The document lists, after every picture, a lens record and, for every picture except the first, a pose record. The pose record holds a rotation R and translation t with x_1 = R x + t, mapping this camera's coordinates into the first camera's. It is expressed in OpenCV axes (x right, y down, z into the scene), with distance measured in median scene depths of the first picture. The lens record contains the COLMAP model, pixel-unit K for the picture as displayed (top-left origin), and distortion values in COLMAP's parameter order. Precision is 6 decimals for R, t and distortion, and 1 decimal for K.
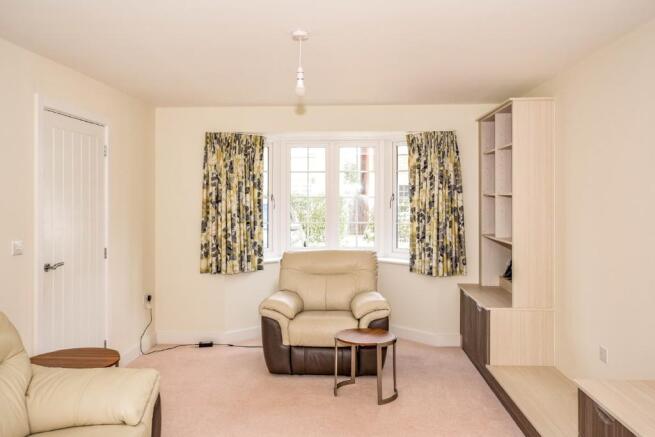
lens RADIAL K [[531.7, 0, 327.5], [0, 531.7, 218.5], [0, 0, 1]] dist [0.008276, 0.005795]
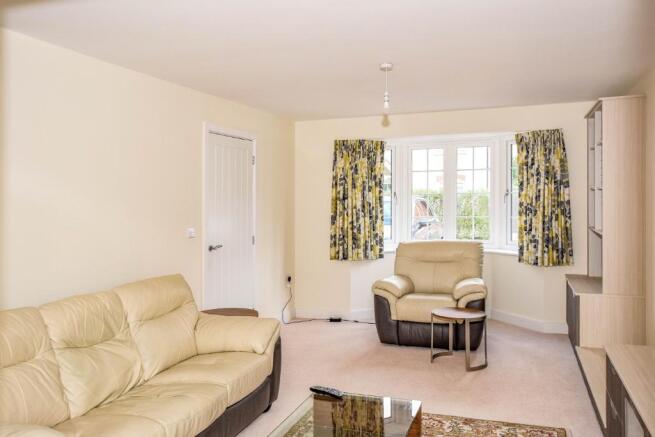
lens RADIAL K [[531.7, 0, 327.5], [0, 531.7, 218.5], [0, 0, 1]] dist [0.008276, 0.005795]
pose [[0.958215, -0.002499, -0.286039, 0.096413], [0.003995, 0.999981, 0.004646, 0.006199], [0.286022, -0.005595, 0.958207, -0.140818]]
